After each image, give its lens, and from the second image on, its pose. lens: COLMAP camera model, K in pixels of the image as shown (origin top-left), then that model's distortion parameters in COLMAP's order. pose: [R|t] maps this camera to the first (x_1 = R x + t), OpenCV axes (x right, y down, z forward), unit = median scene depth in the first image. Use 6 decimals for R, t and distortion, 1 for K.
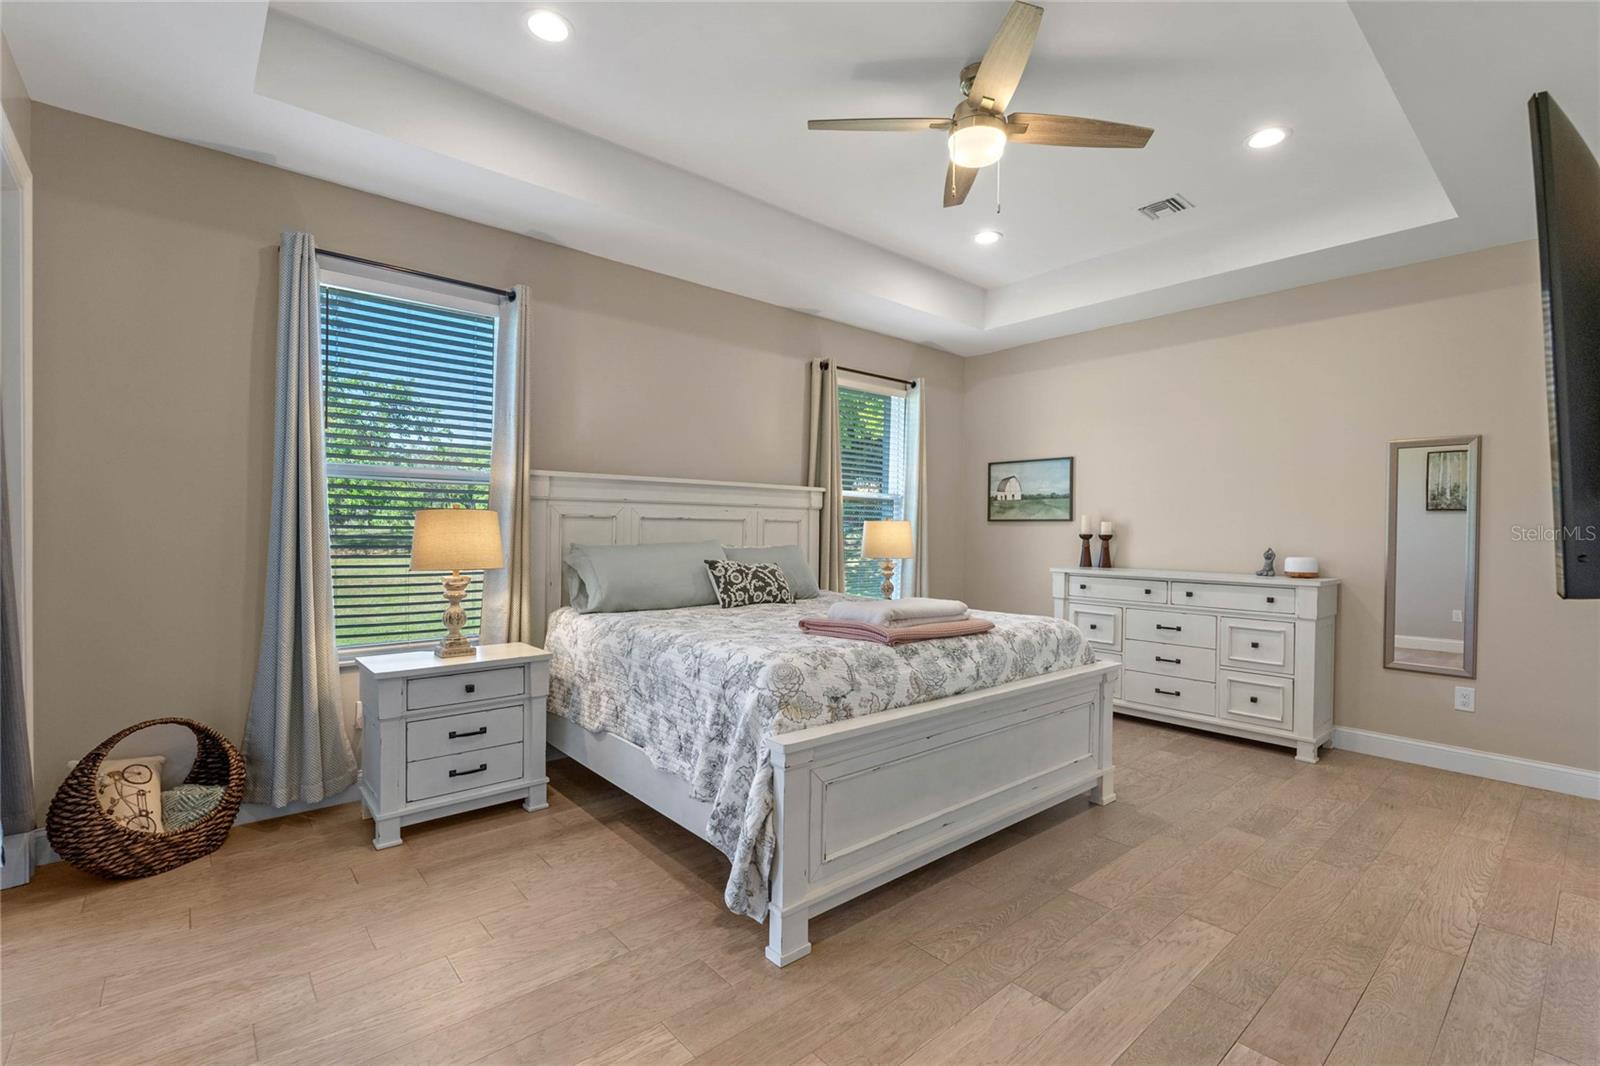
lens RADIAL K [[711.5, 0, 801.8], [0, 711.5, 542.9], [0, 0, 1]] dist [-0.000751, 0.000155]
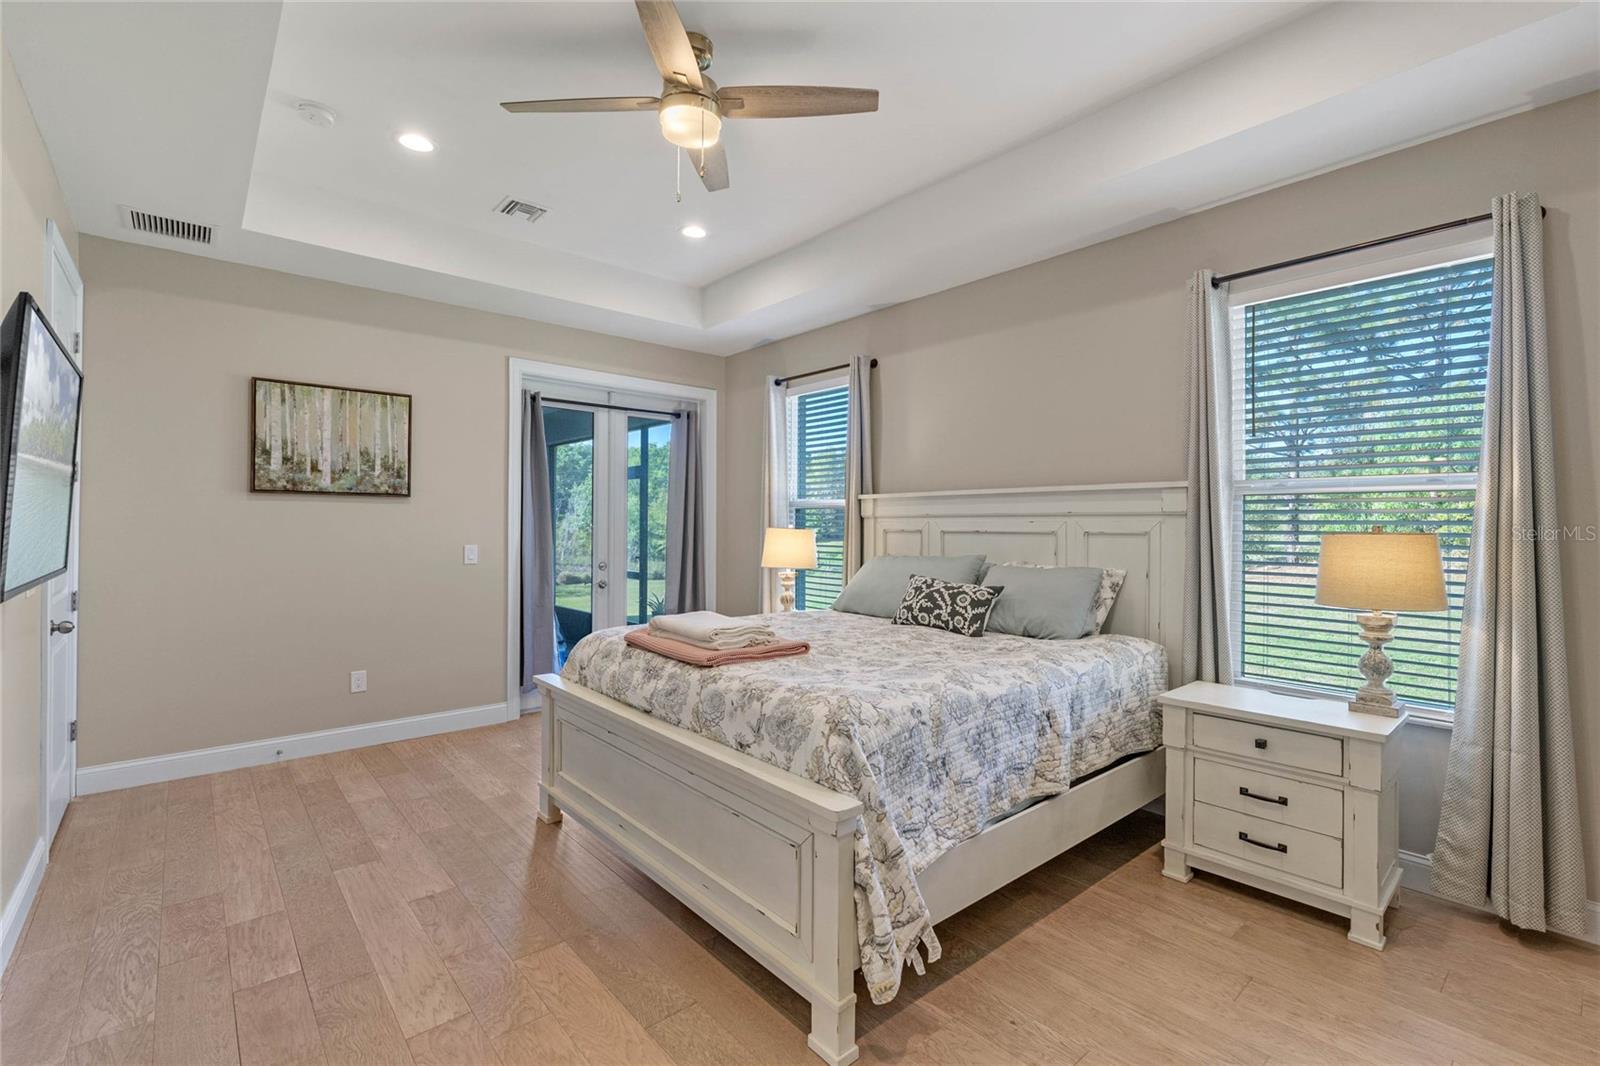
lens RADIAL K [[707.4, 0, 802.8], [0, 707.4, 529.9], [0, 0, 1]] dist [0.000990, -0.000368]
pose [[0.004339, -0.006134, -0.999972, 1.016596], [-0.024447, 0.999682, -0.006238, -0.033417], [0.999692, 0.024473, 0.004187, 1.019055]]
